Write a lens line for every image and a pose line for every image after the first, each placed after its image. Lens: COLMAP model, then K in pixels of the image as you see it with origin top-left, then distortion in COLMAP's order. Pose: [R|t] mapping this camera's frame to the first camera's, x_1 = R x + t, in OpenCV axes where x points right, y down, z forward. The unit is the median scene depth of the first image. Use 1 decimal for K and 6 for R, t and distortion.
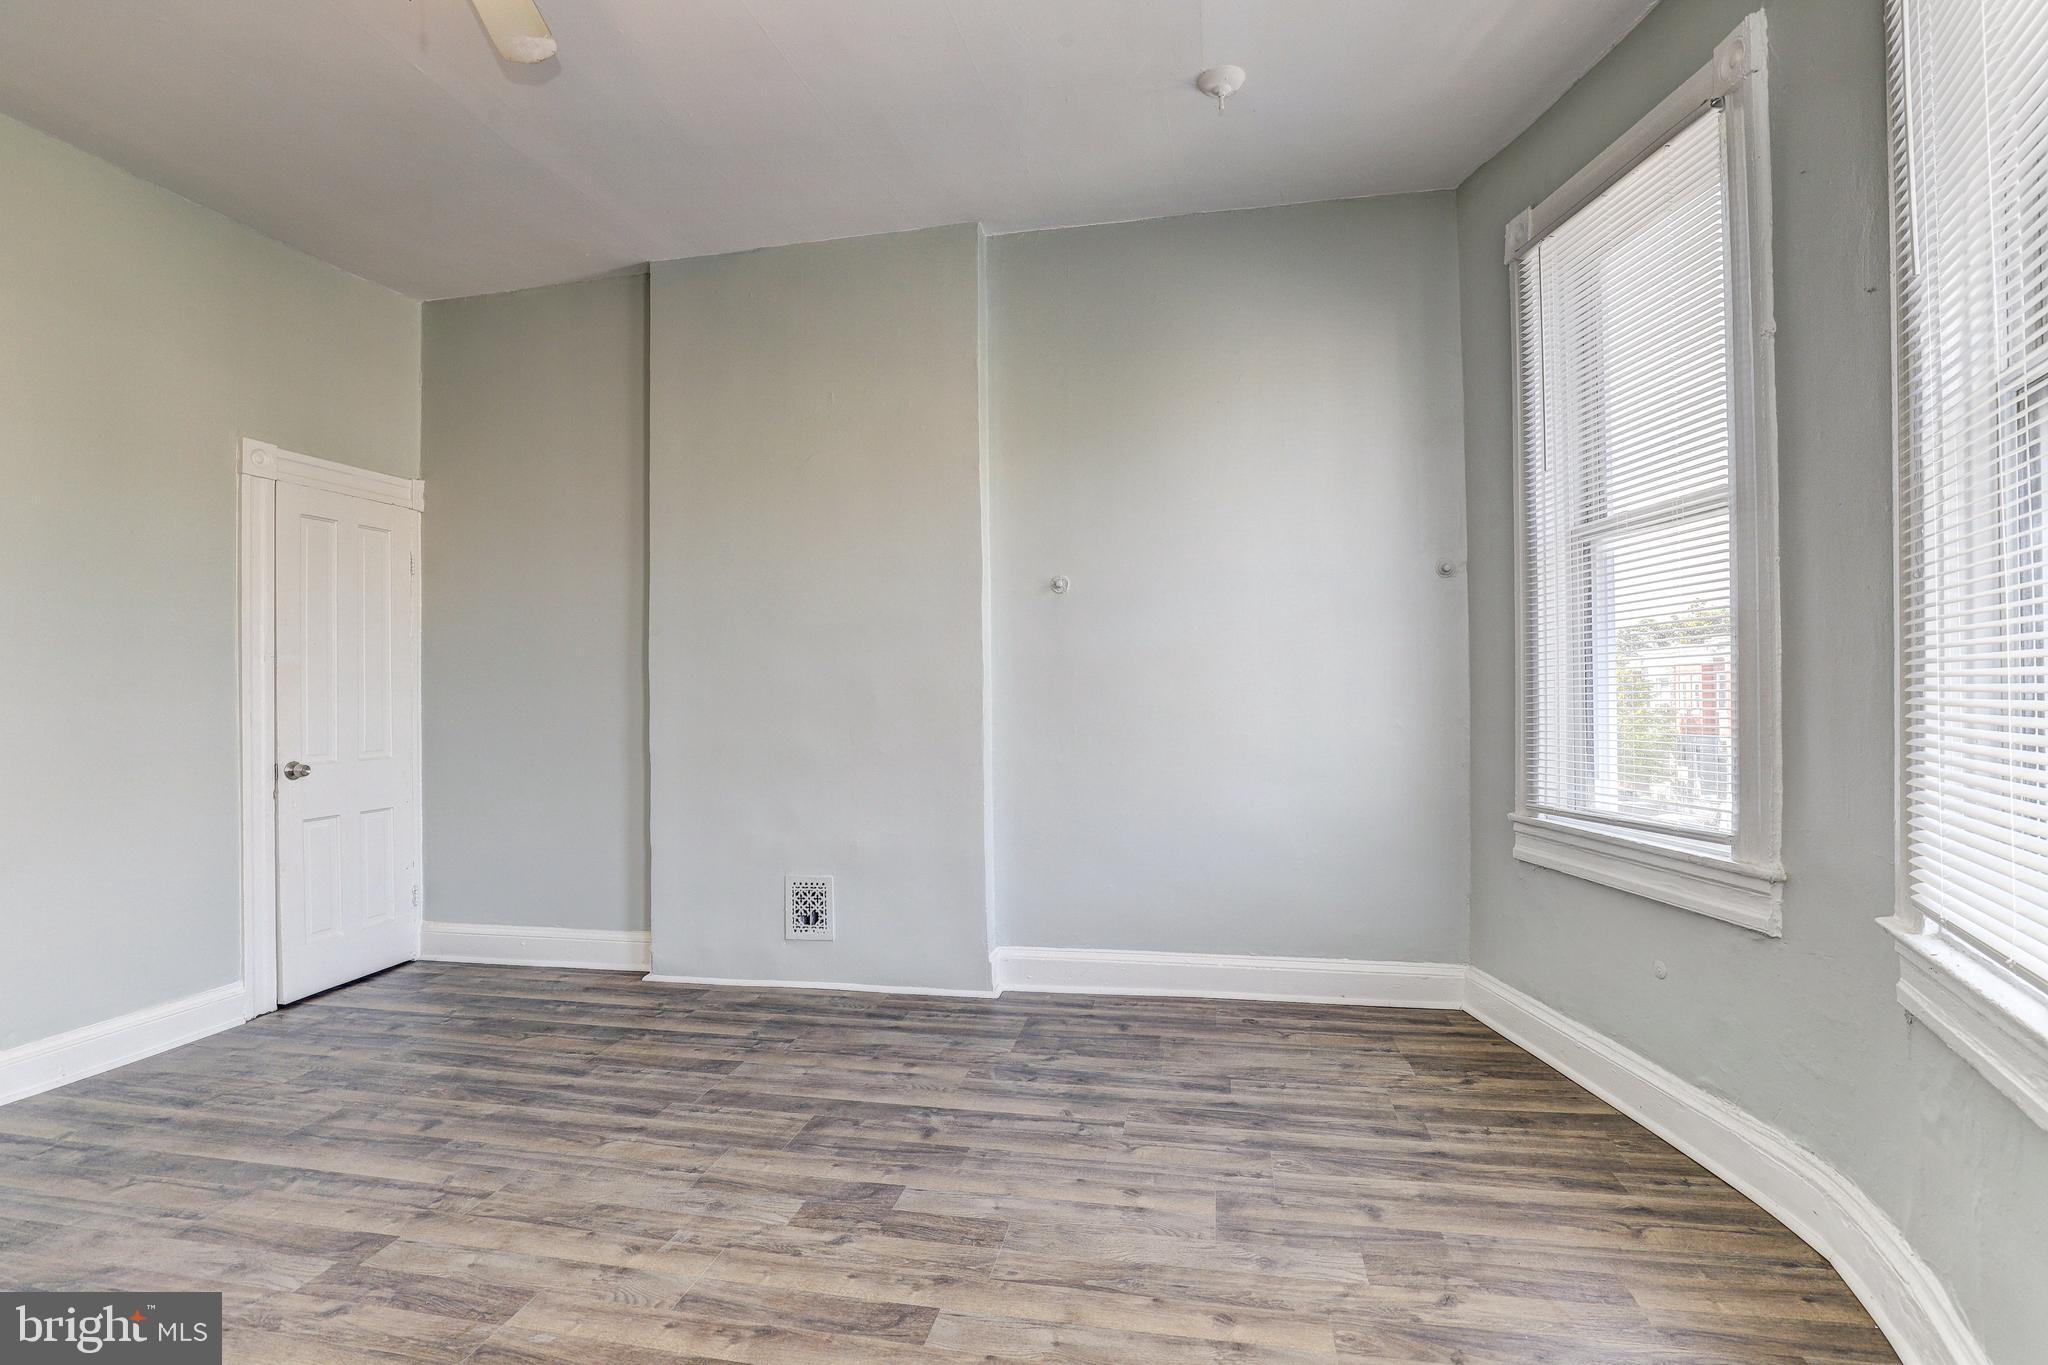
lens RADIAL K [[949.2, 0, 1035.6], [0, 949.2, 687.4], [0, 0, 1]] dist [-0.025047, 0.002778]
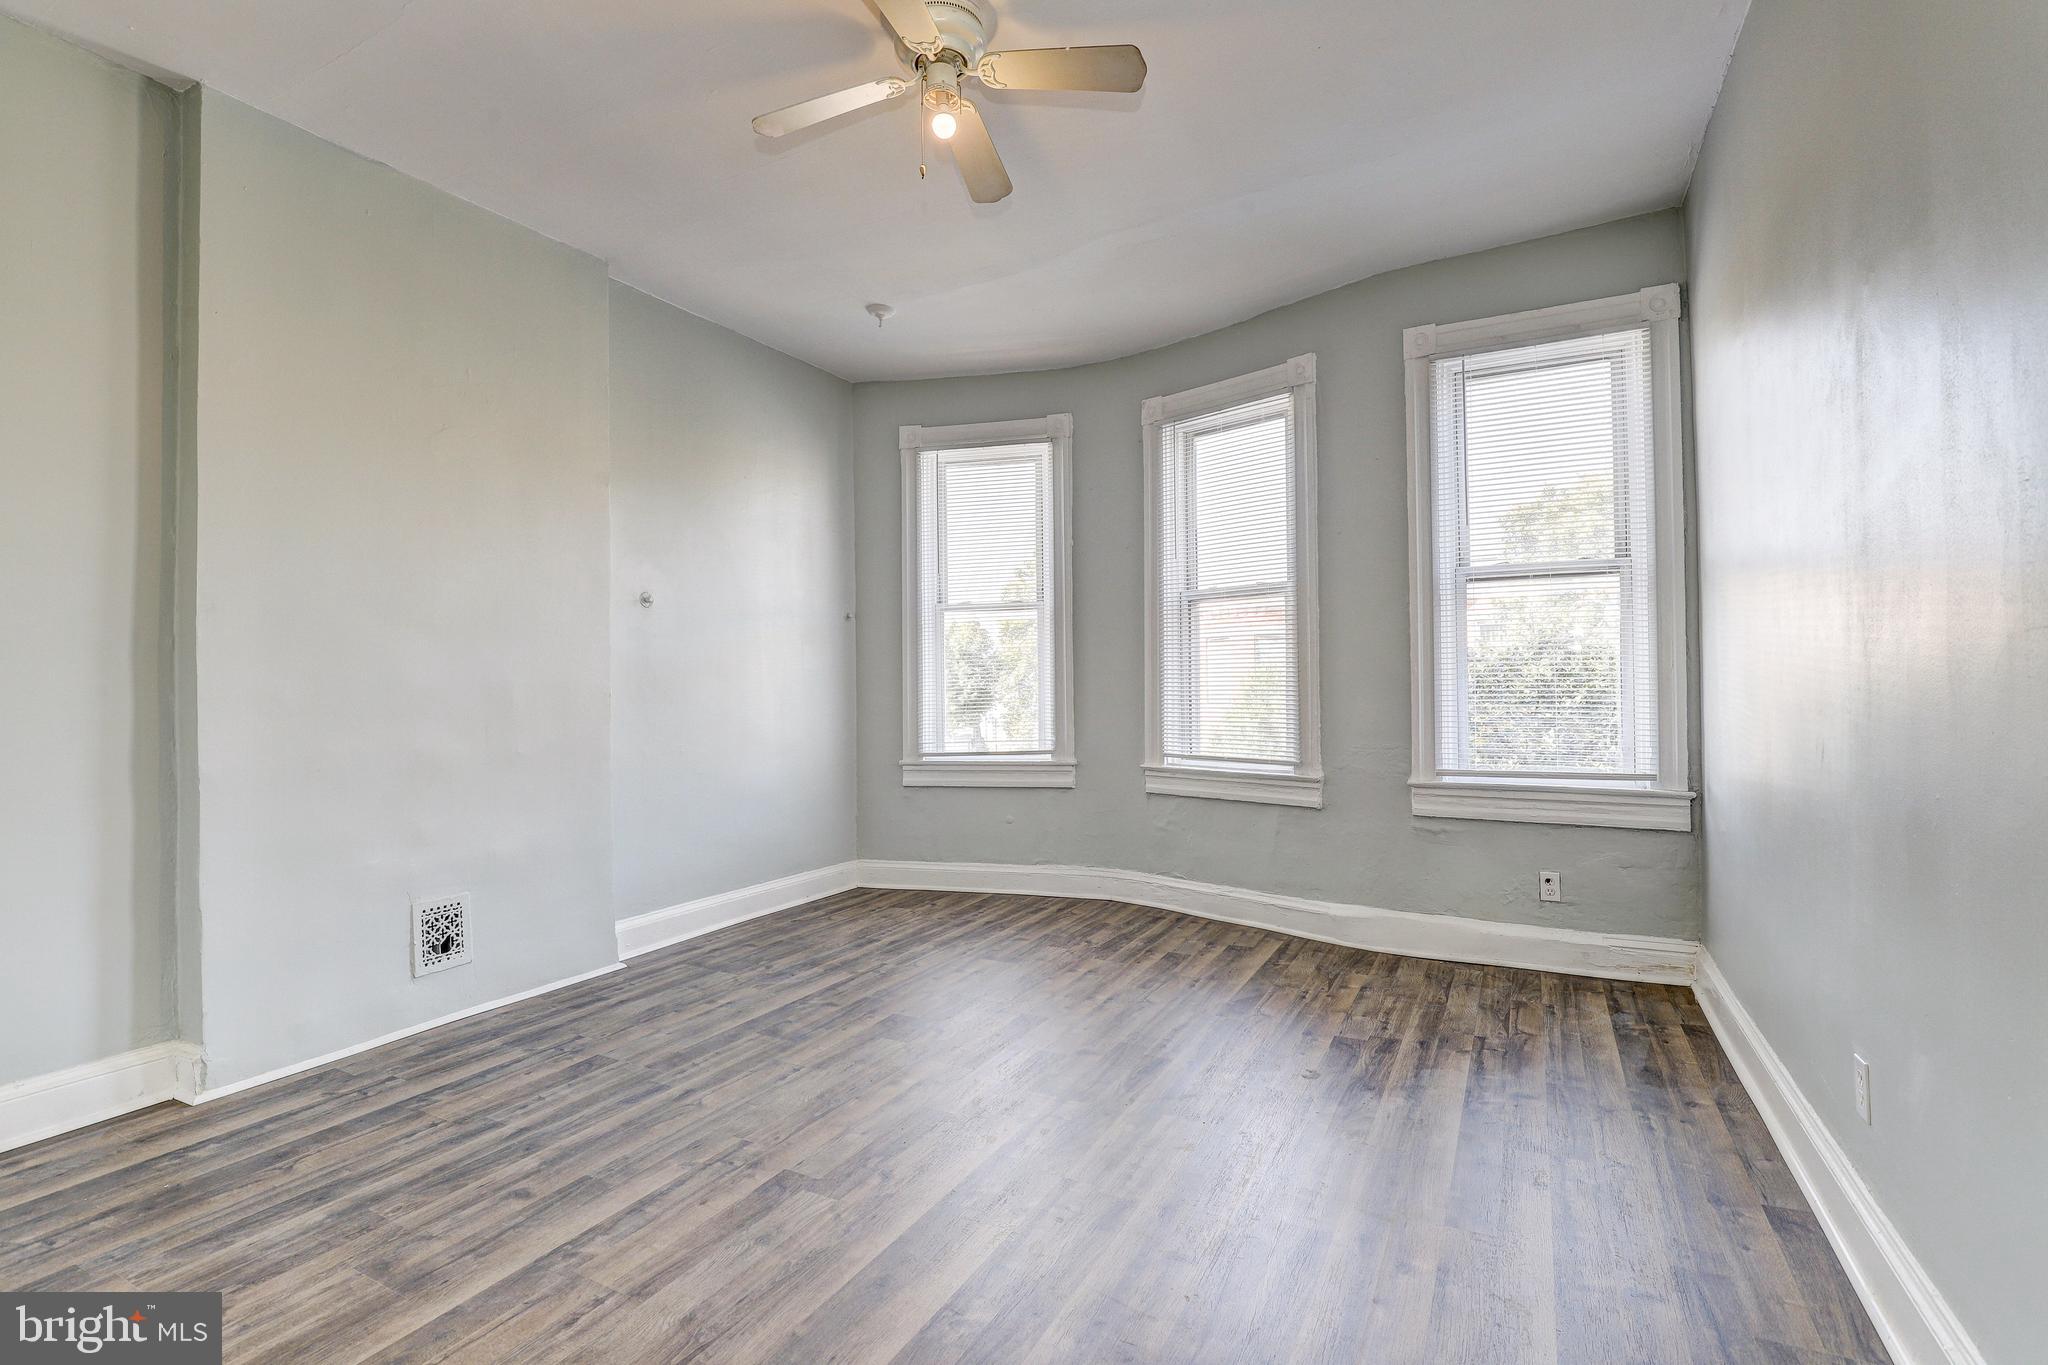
lens RADIAL K [[949.2, 0, 1034.1], [0, 949.2, 687.5], [0, 0, 1]] dist [-0.025047, 0.002778]
pose [[0.281245, 0.007621, 0.959606, -1.163041], [0.008030, 0.999915, -0.010294, 0.018302], [-0.959602, 0.010601, 0.281160, 0.269355]]
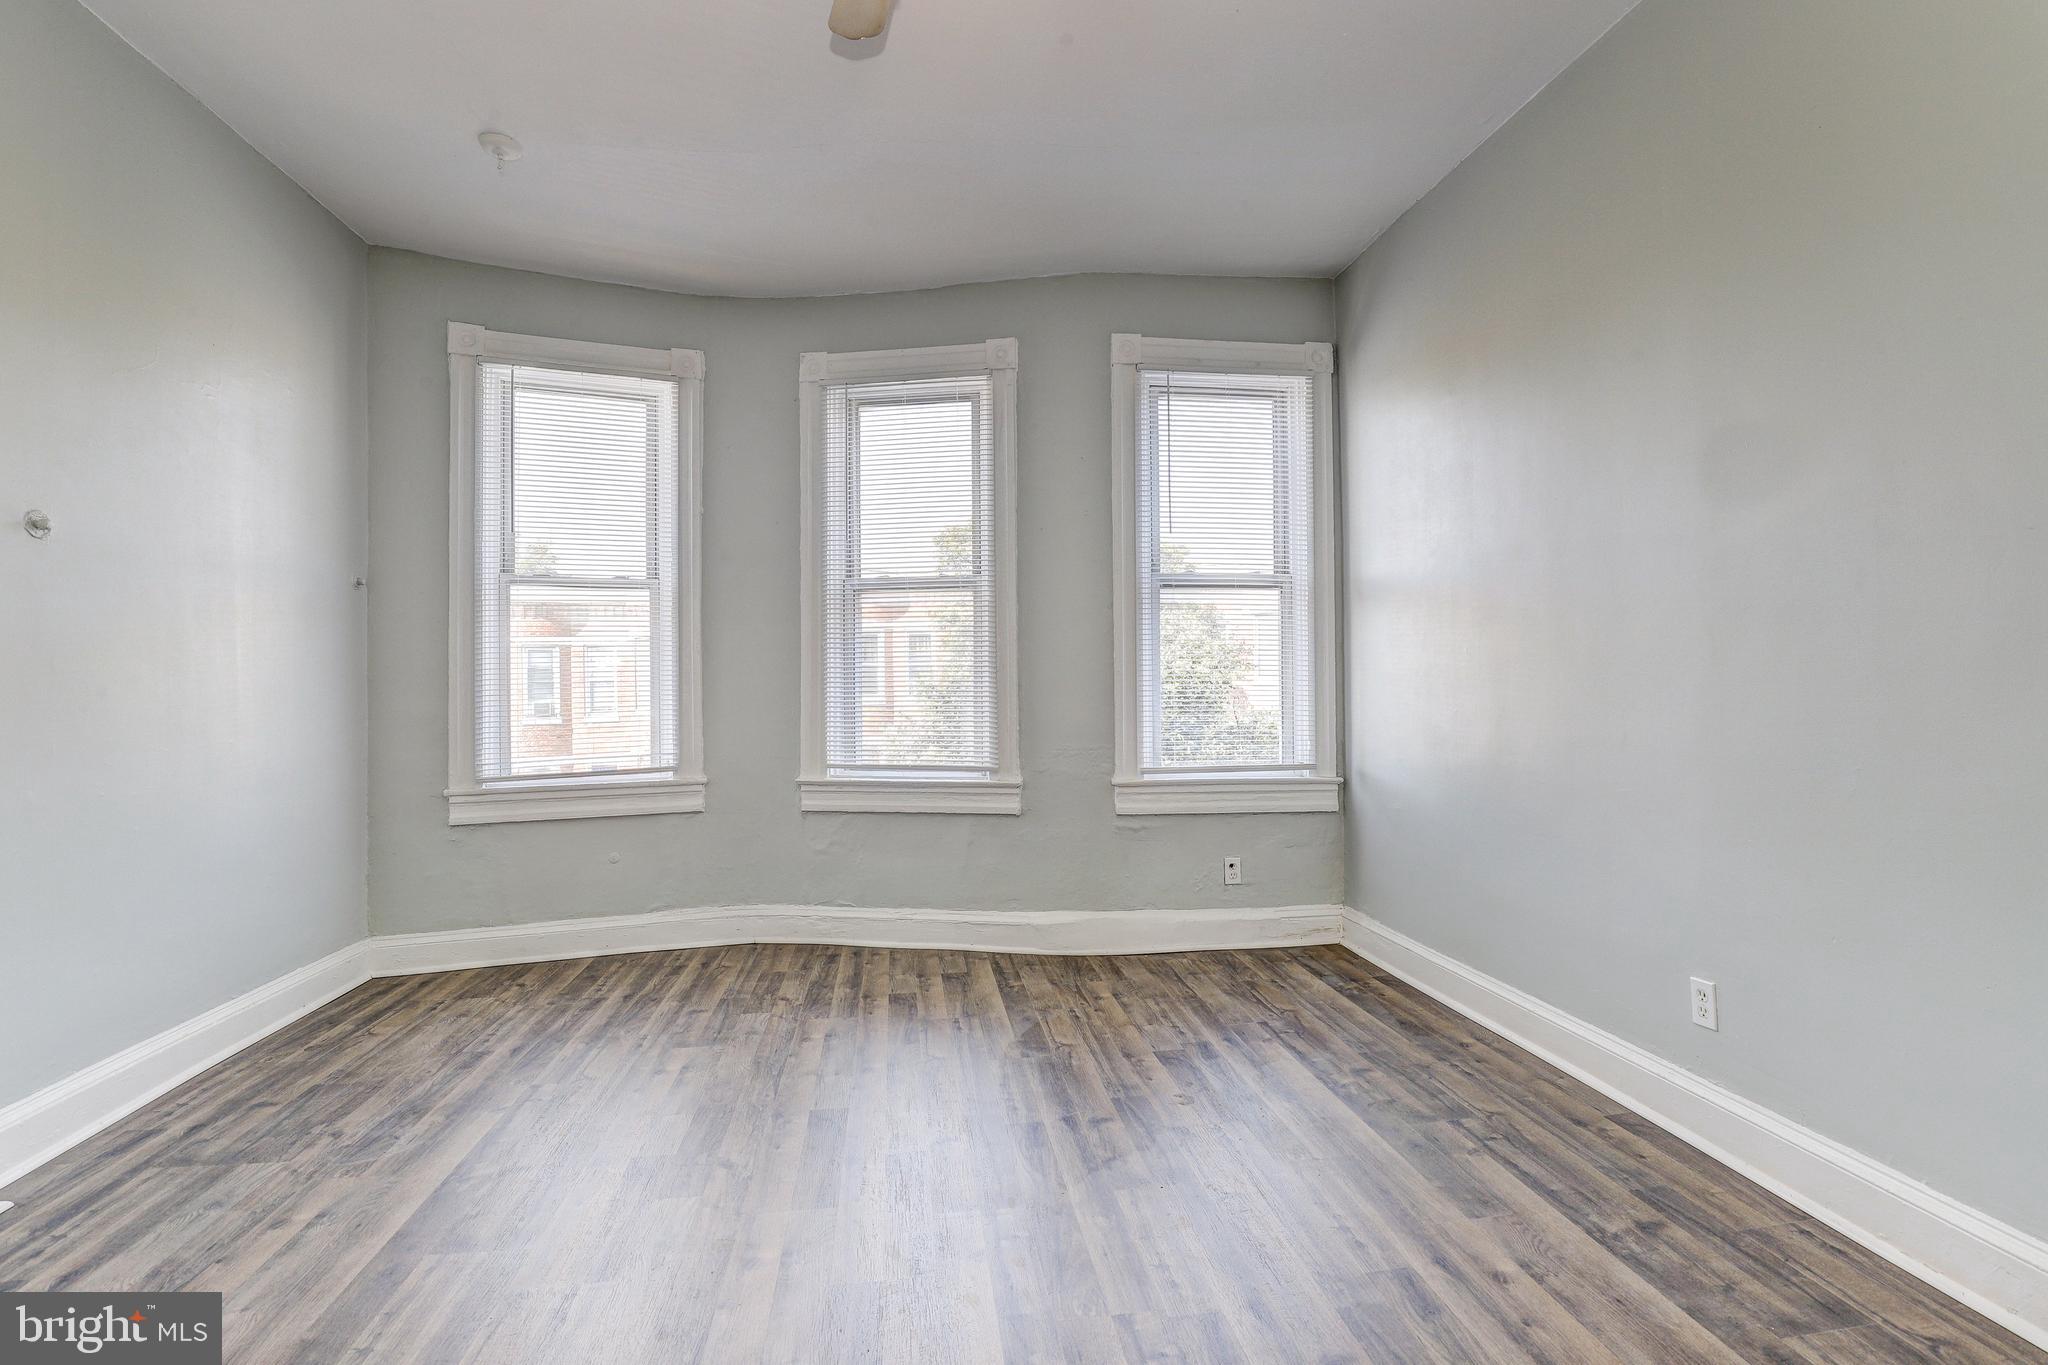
lens RADIAL K [[949.2, 0, 1036.3], [0, 949.2, 685.1], [0, 0, 1]] dist [-0.025047, 0.002778]
pose [[-0.336869, 0.015964, 0.941416, -0.965083], [0.011726, 0.999850, -0.012759, 0.020285], [-0.941479, 0.006741, -0.337005, 0.704123]]
